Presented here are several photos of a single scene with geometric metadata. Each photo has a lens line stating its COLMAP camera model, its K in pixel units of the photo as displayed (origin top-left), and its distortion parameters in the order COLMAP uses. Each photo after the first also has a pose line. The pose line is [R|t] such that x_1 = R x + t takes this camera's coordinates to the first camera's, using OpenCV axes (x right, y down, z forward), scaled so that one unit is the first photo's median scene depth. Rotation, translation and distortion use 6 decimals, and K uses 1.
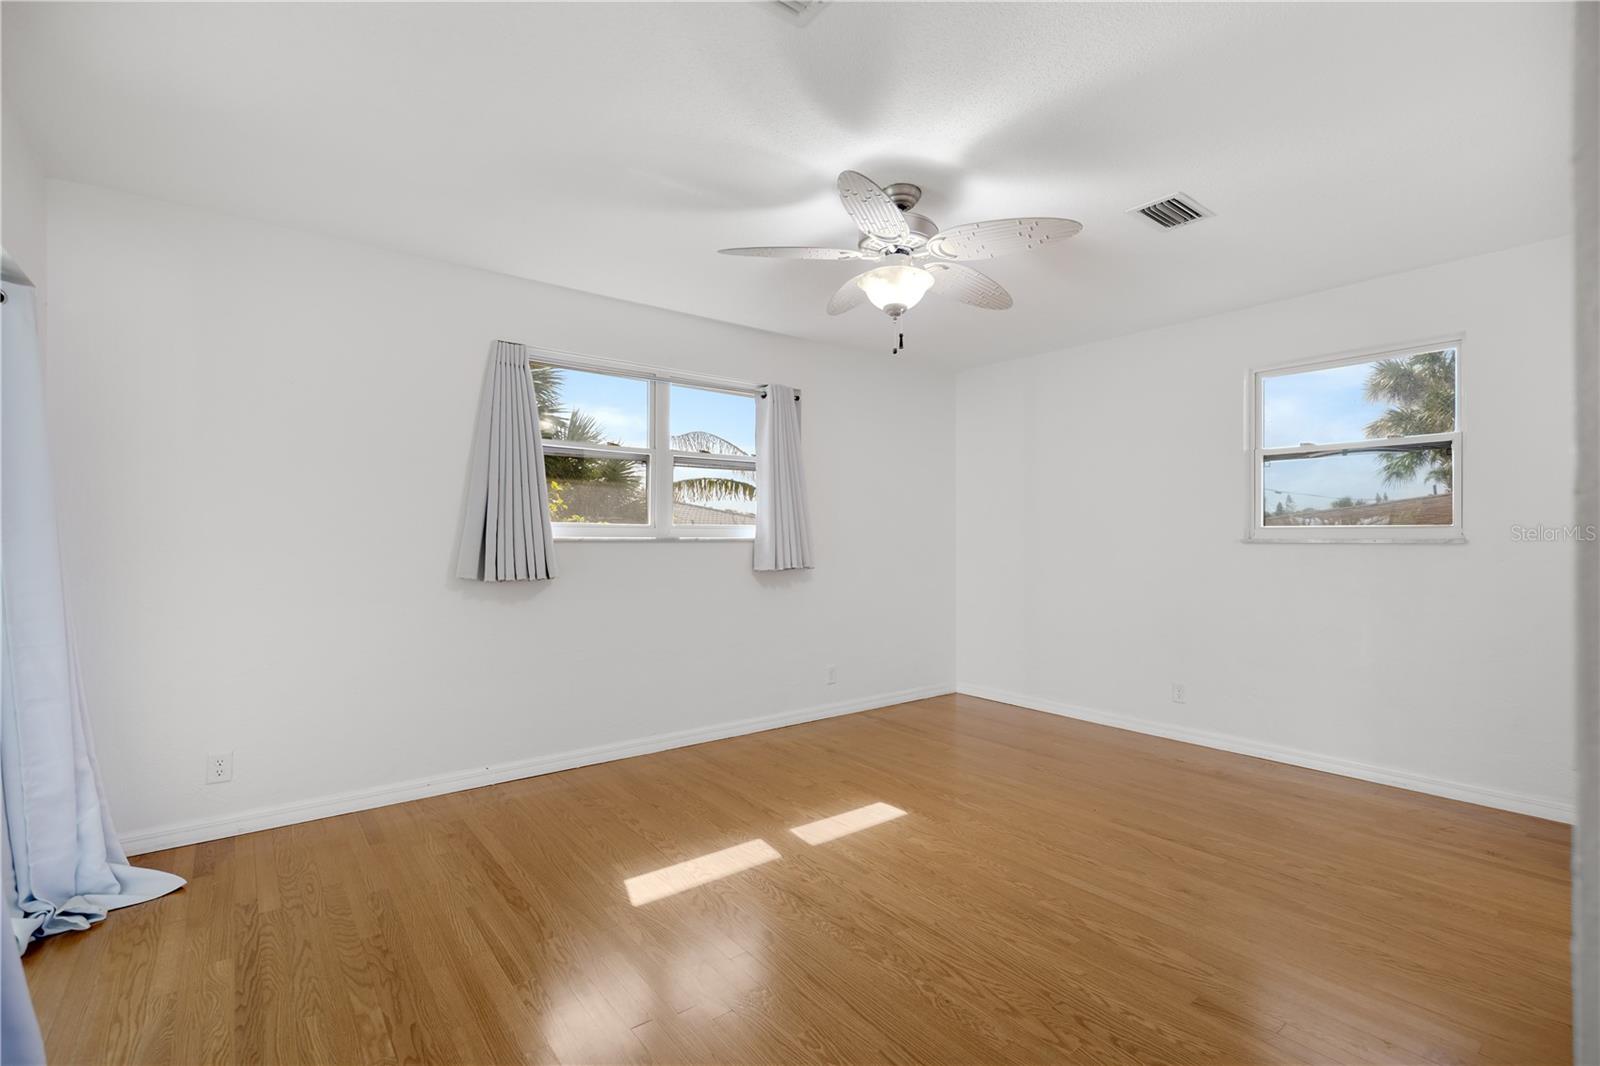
lens RADIAL K [[733.2, 0, 802.1], [0, 733.2, 534.8], [0, 0, 1]] dist [-0.001263, 0.001422]
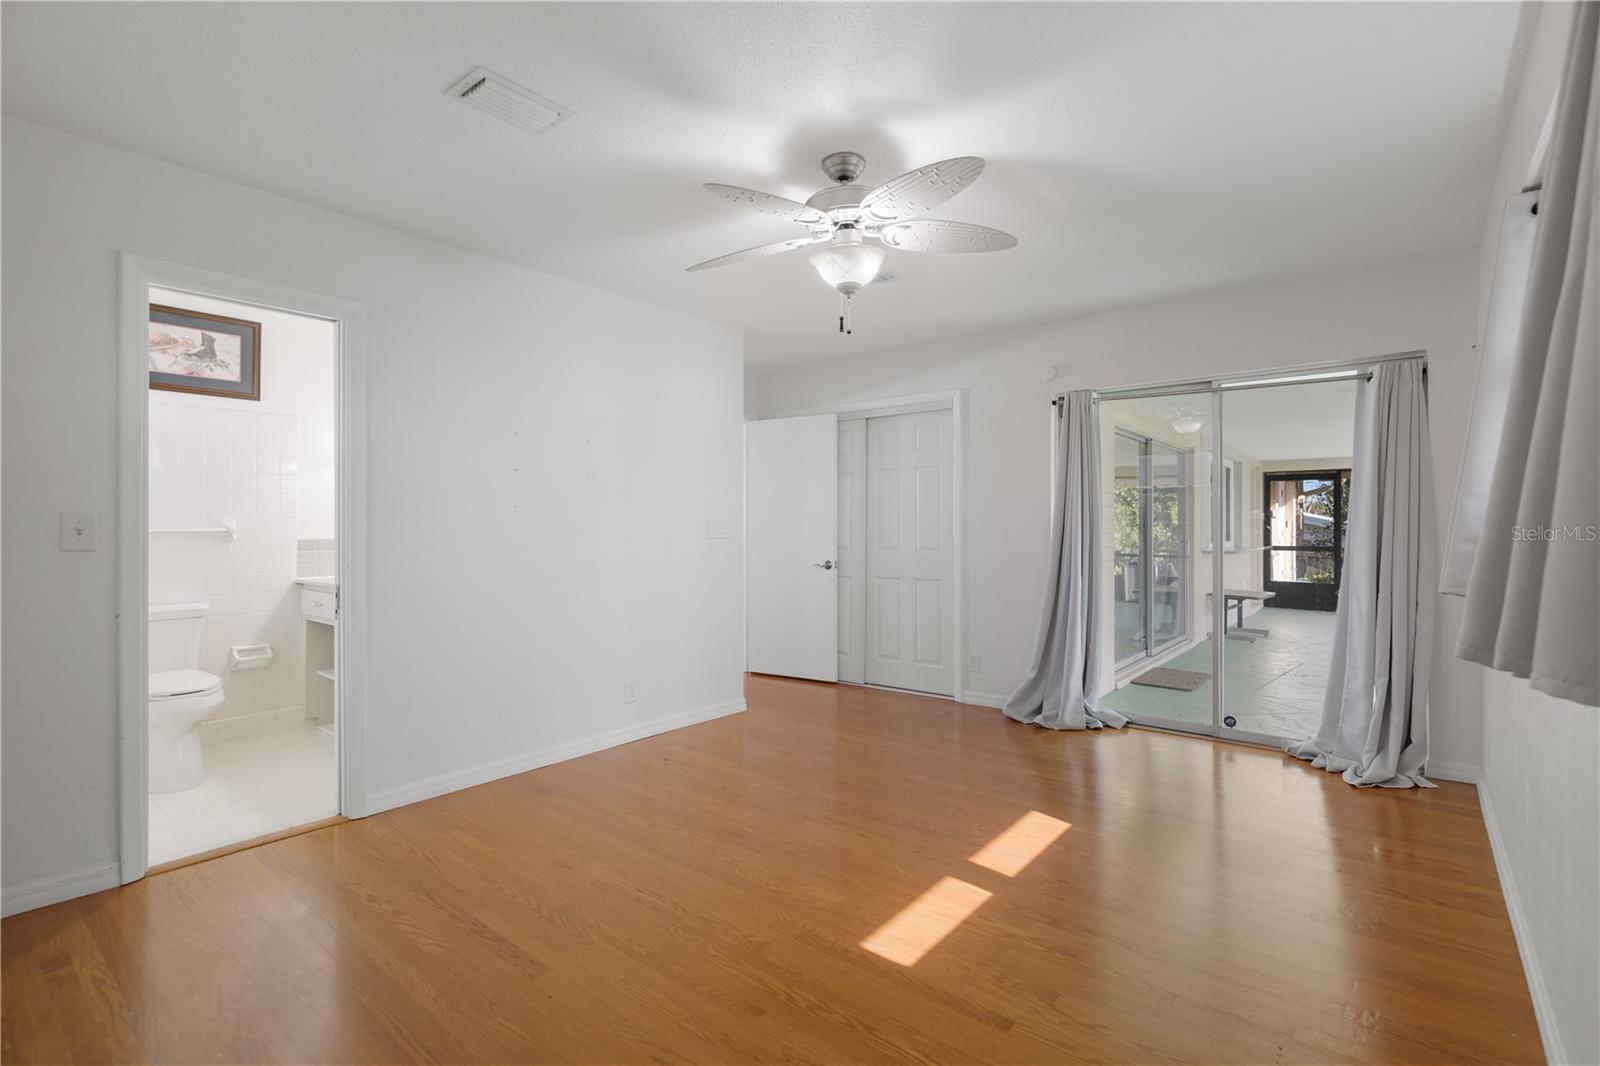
lens RADIAL K [[733.2, 0, 802.1], [0, 733.2, 534.8], [0, 0, 1]] dist [-0.001263, 0.001422]
pose [[-0.977085, 0.003717, -0.212815, 0.366225], [0.002034, 0.999965, 0.008126, 0.006884], [0.212838, 0.007507, -0.977059, 1.801961]]
